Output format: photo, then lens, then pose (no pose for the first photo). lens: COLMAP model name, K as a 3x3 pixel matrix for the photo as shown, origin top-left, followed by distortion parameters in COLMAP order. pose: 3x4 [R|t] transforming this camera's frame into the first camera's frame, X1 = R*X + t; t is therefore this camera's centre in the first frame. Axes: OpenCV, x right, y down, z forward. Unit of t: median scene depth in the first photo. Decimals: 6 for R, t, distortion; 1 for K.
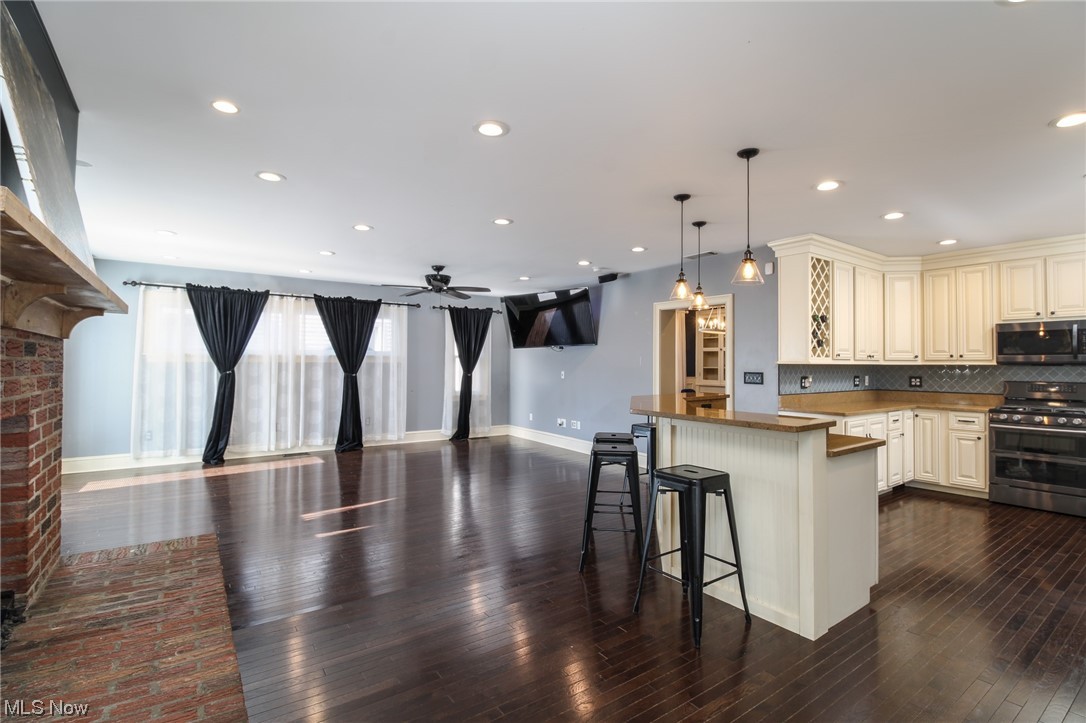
lens RADIAL K [[508.0, 0, 548.6], [0, 508.0, 357.7], [0, 0, 1]] dist [-0.015033, -0.005925]
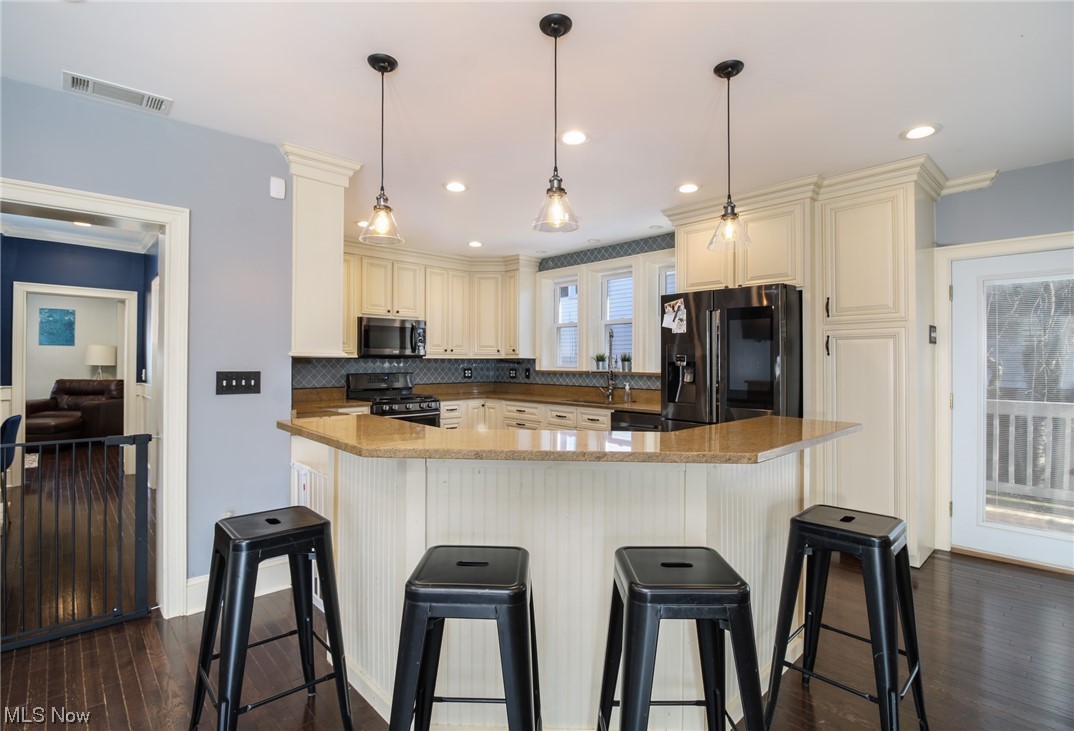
lens RADIAL K [[513.0, 0, 533.5], [0, 513.0, 356.6], [0, 0, 1]] dist [-0.020779, -0.000140]
pose [[-0.140672, 0.001133, 0.990056, -0.147278], [-0.017839, 0.999834, -0.003679, 0.008347], [-0.989896, -0.018180, -0.140628, 0.686311]]
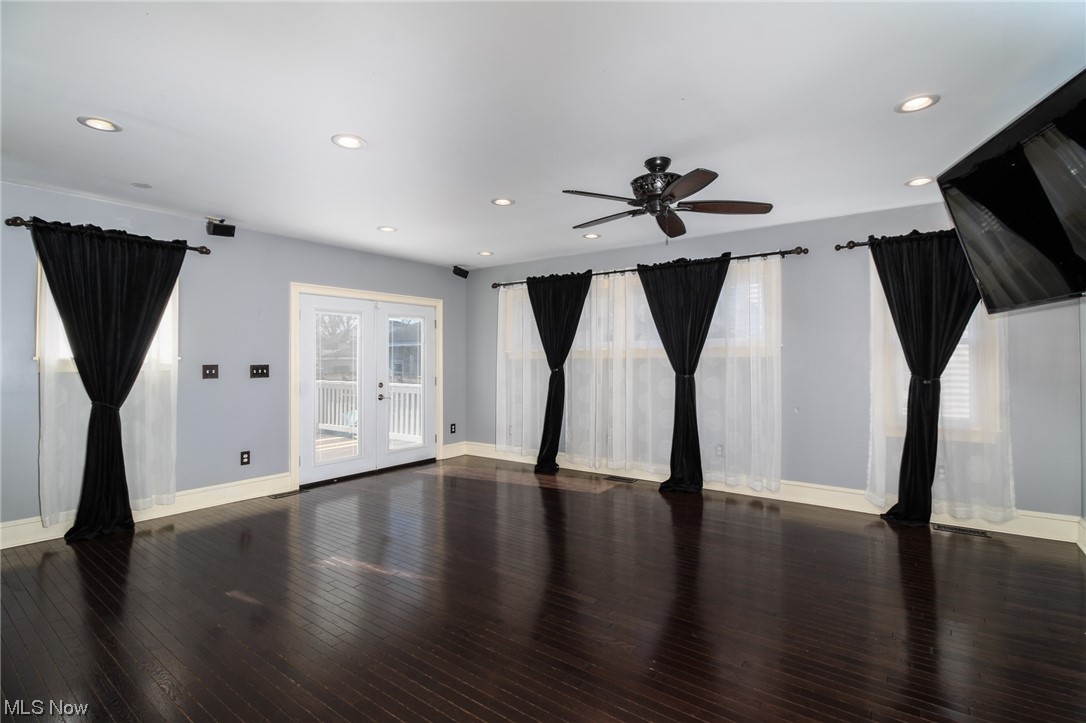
lens RADIAL K [[508.0, 0, 554.5], [0, 508.0, 354.5], [0, 0, 1]] dist [-0.015033, -0.005925]
pose [[0.317155, -0.017956, -0.948204, 0.234851], [0.016888, 0.999769, -0.013284, 0.014746], [0.948223, -0.011801, 0.317385, 0.818357]]
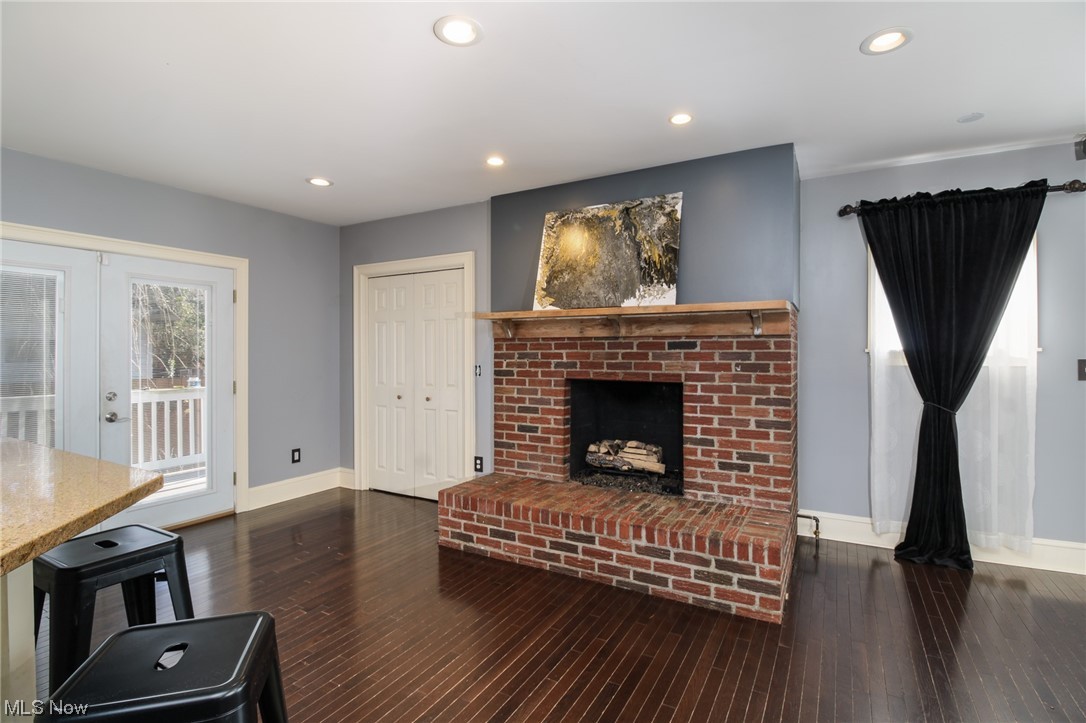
lens RADIAL K [[508.0, 0, 555.7], [0, 508.0, 352.1], [0, 0, 1]] dist [-0.015033, -0.005925]
pose [[-0.905382, -0.005924, -0.424556, 0.032208], [0.000923, 0.999873, -0.015919, 0.011362], [0.424596, -0.014805, -0.905262, 0.783451]]
